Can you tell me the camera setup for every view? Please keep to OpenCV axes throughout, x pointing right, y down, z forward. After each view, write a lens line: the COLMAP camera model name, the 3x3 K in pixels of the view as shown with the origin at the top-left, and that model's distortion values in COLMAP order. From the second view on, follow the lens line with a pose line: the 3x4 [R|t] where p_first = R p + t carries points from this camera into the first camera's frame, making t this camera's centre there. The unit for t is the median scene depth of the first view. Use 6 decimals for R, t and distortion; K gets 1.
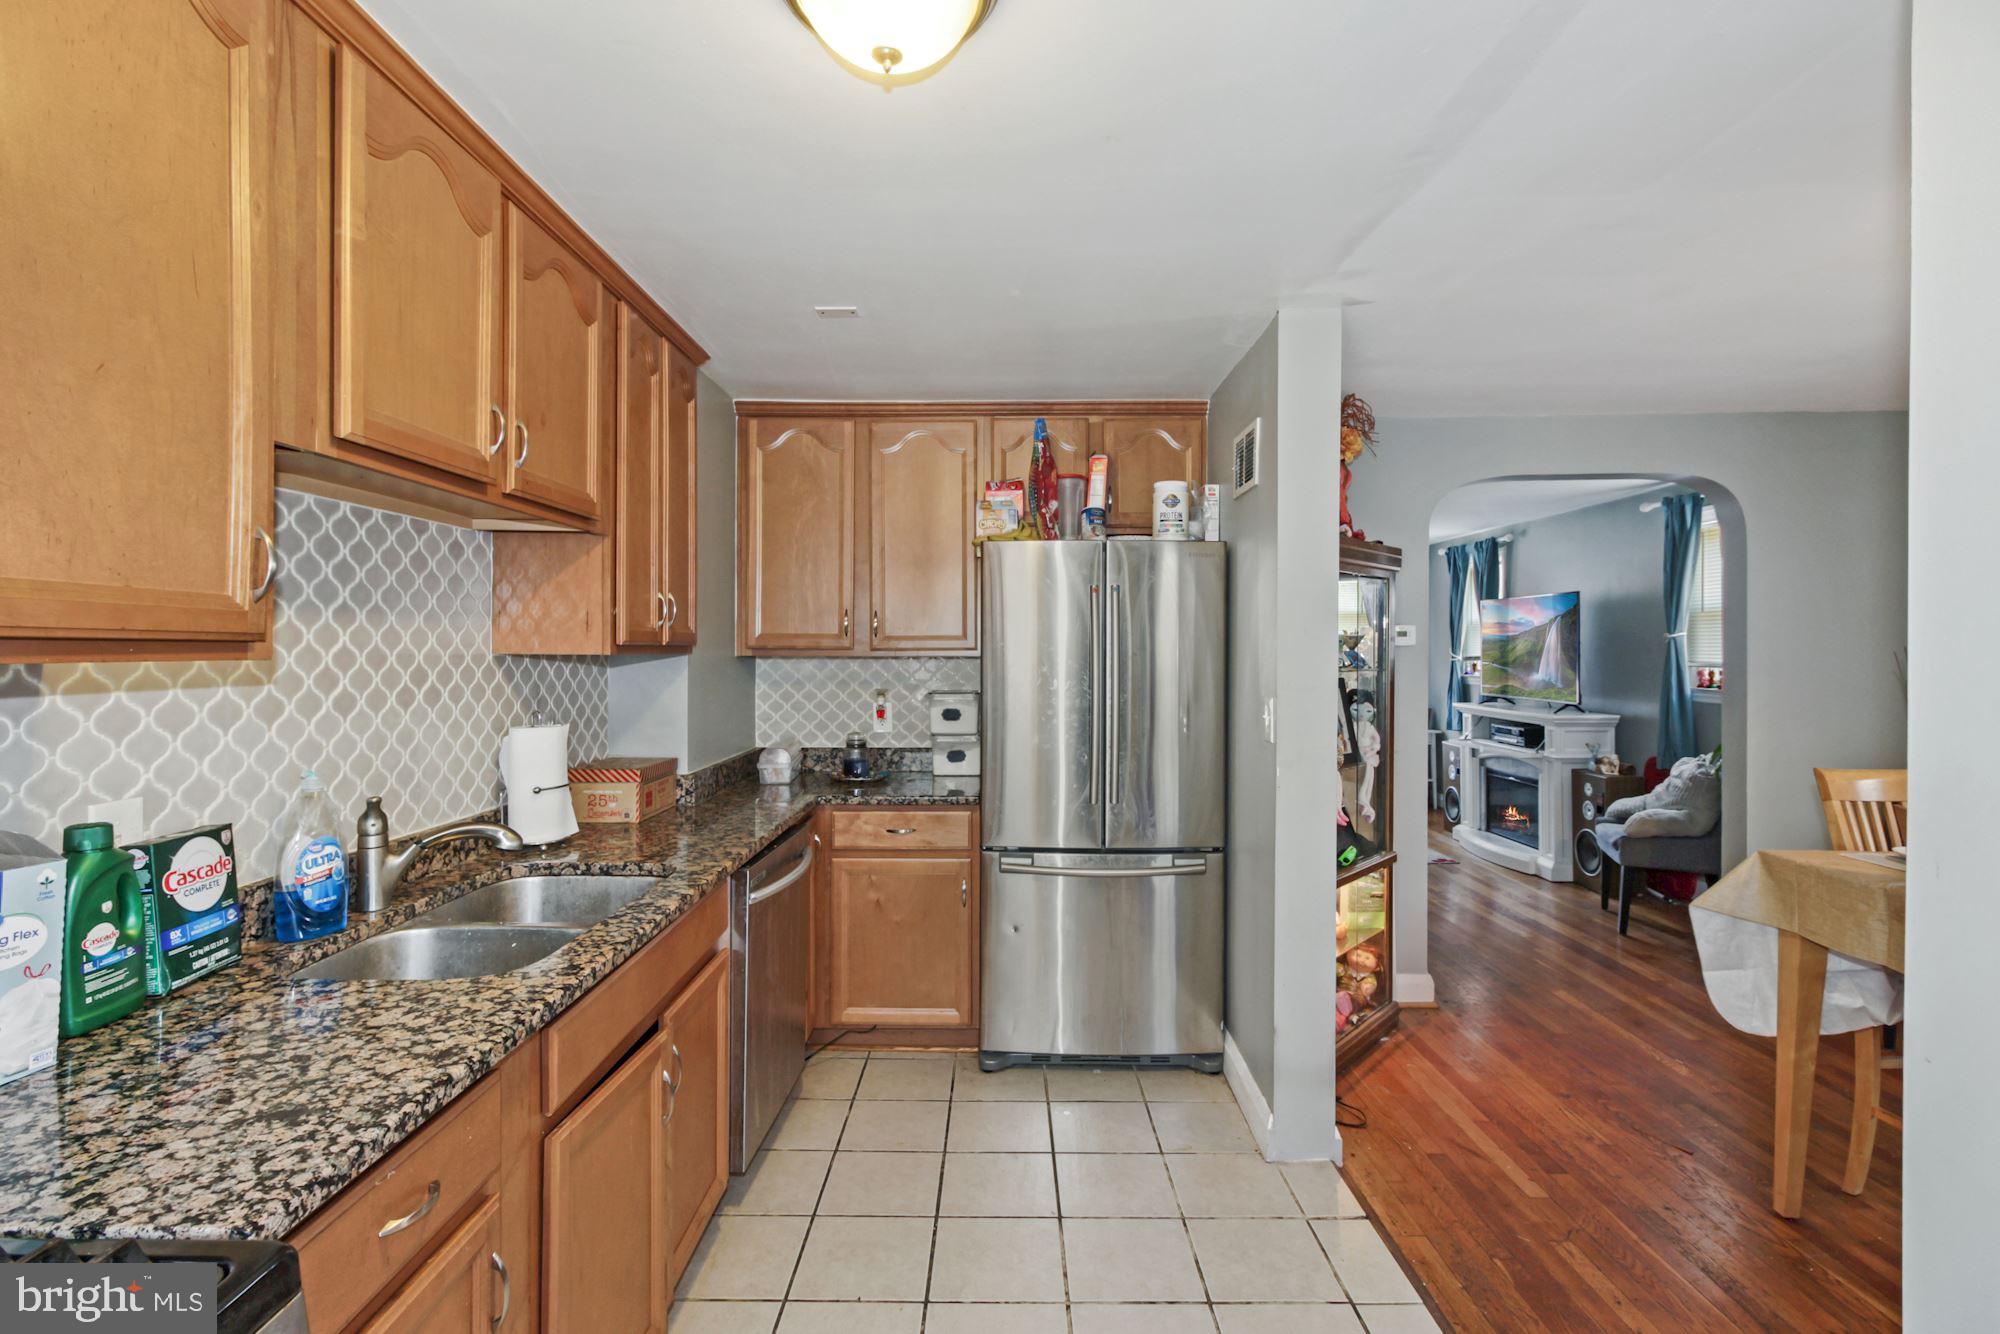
lens RADIAL K [[937.1, 0, 992.5], [0, 937.1, 646.1], [0, 0, 1]] dist [0.003339, 0.000742]
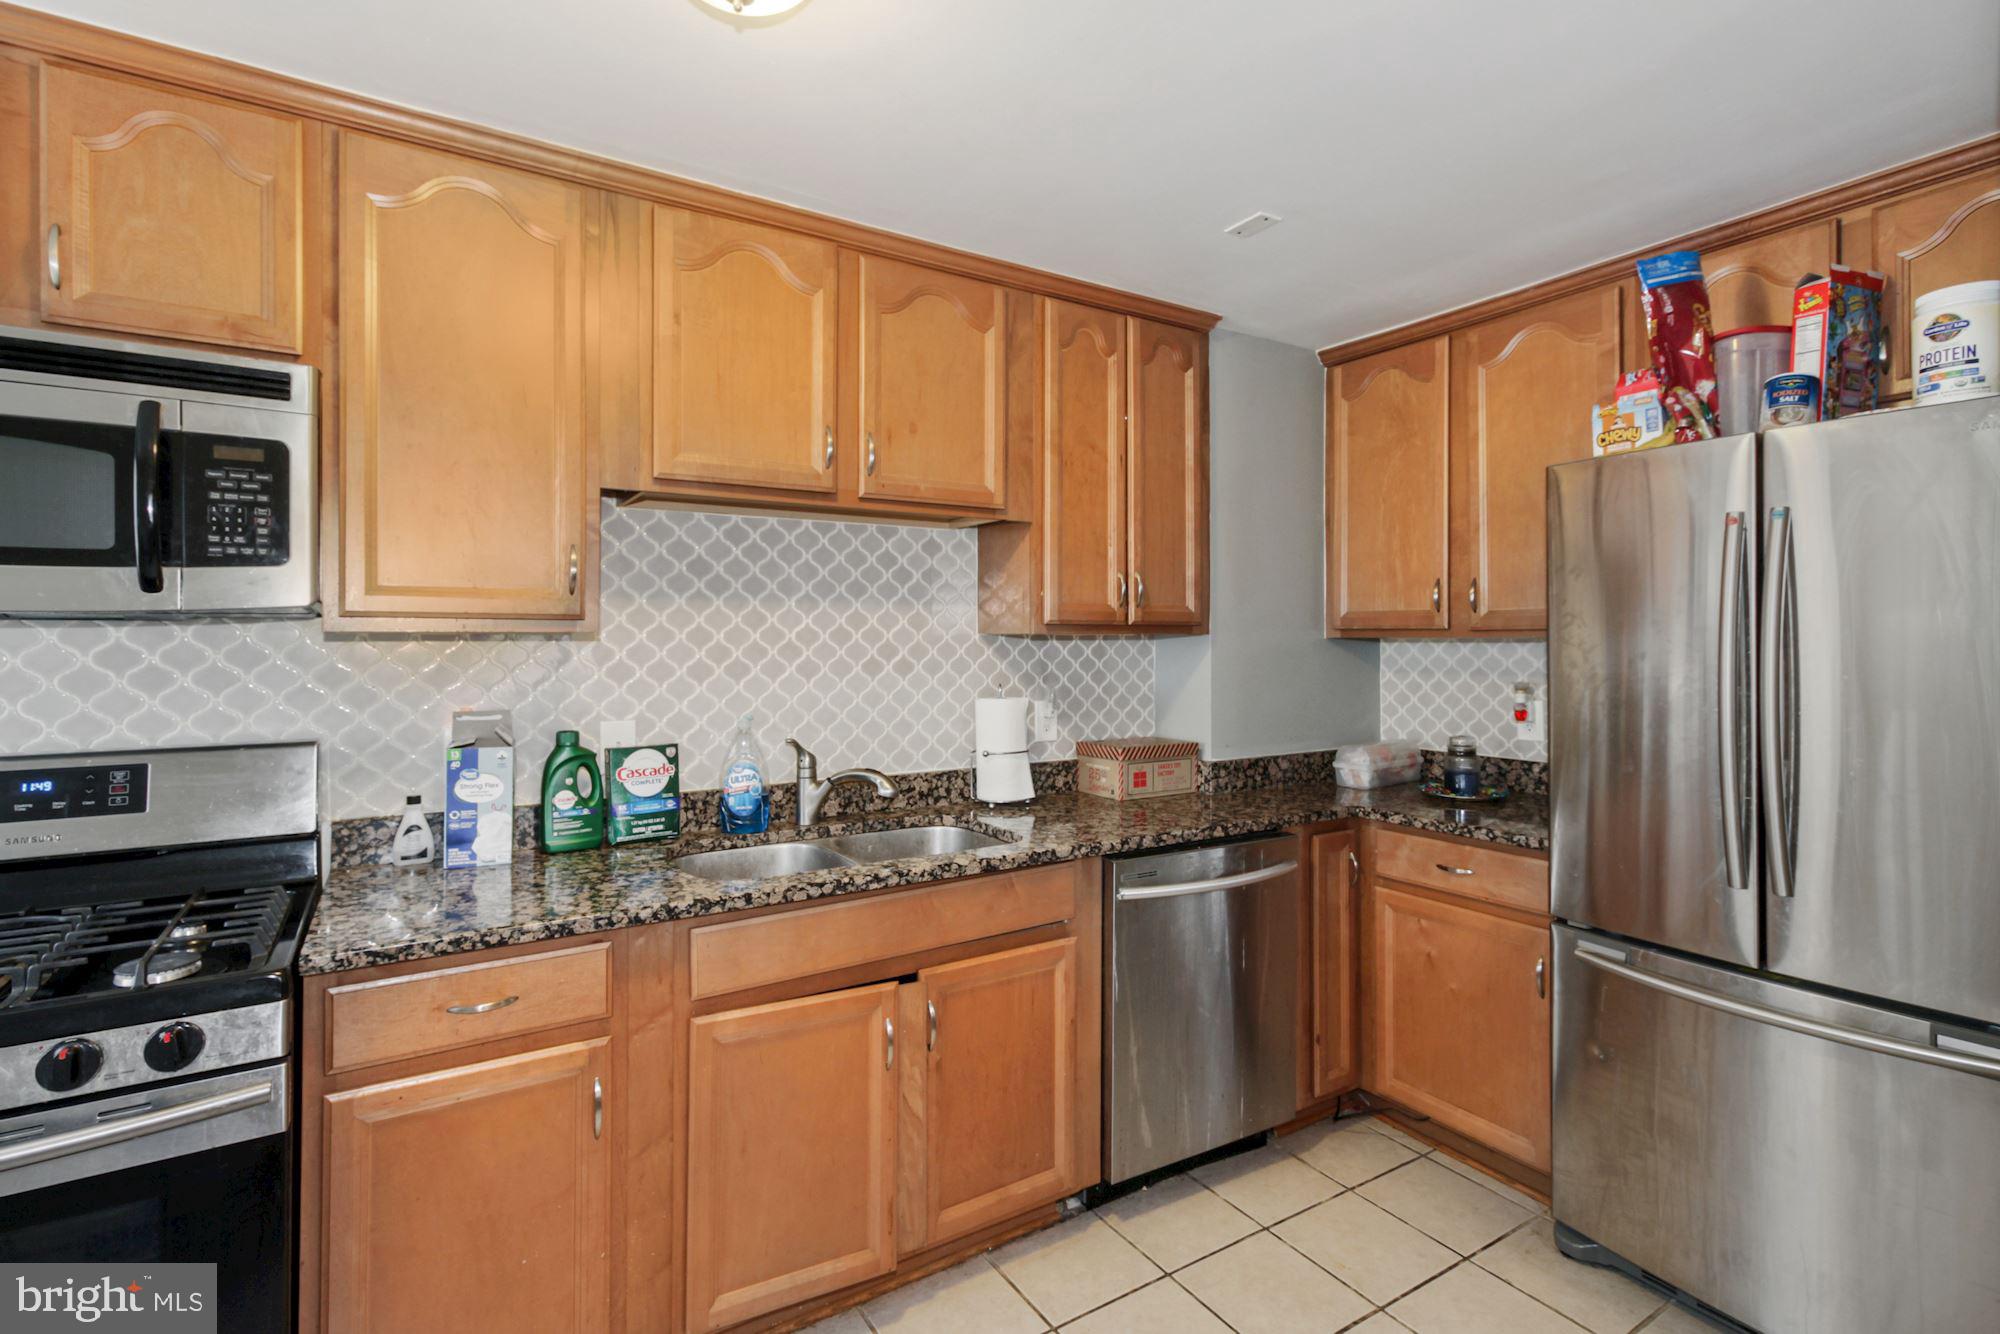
lens RADIAL K [[932.7, 0, 993.2], [0, 932.7, 631.8], [0, 0, 1]] dist [0.001541, 0.001272]
pose [[0.539180, -0.010754, -0.842122, 0.474938], [0.005635, 0.999942, -0.009162, 0.017253], [0.842171, 0.000195, 0.539210, 0.408007]]
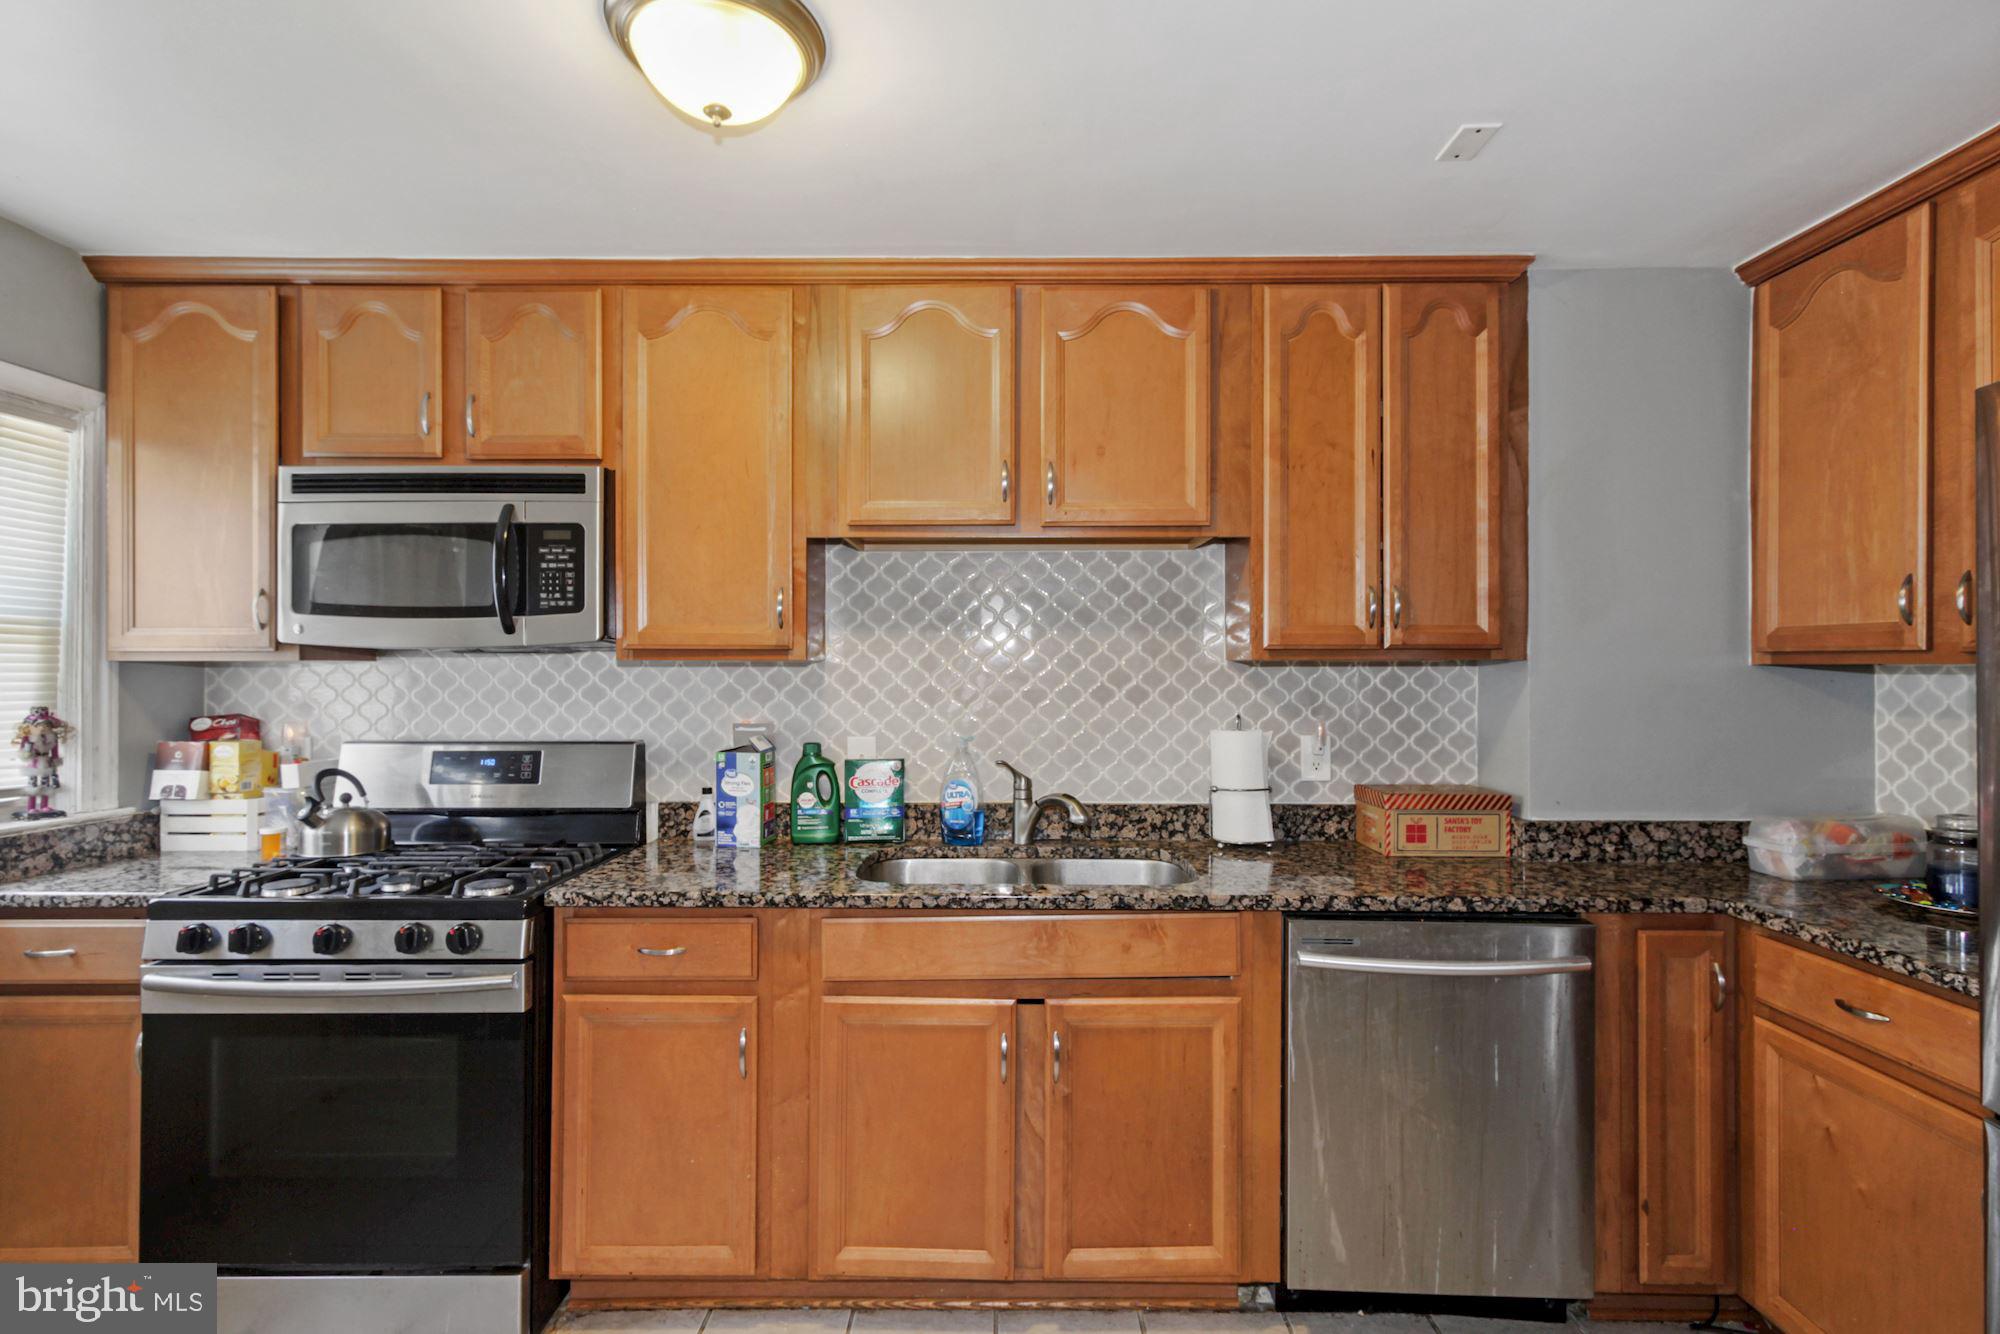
lens RADIAL K [[936.9, 0, 996.5], [0, 936.9, 662.7], [0, 0, 1]] dist [0.002499, 0.000626]
pose [[0.000894, -0.009277, -0.999957, 0.575512], [0.003842, 0.999950, -0.009274, 0.020980], [0.999992, -0.003834, 0.000930, 0.767152]]
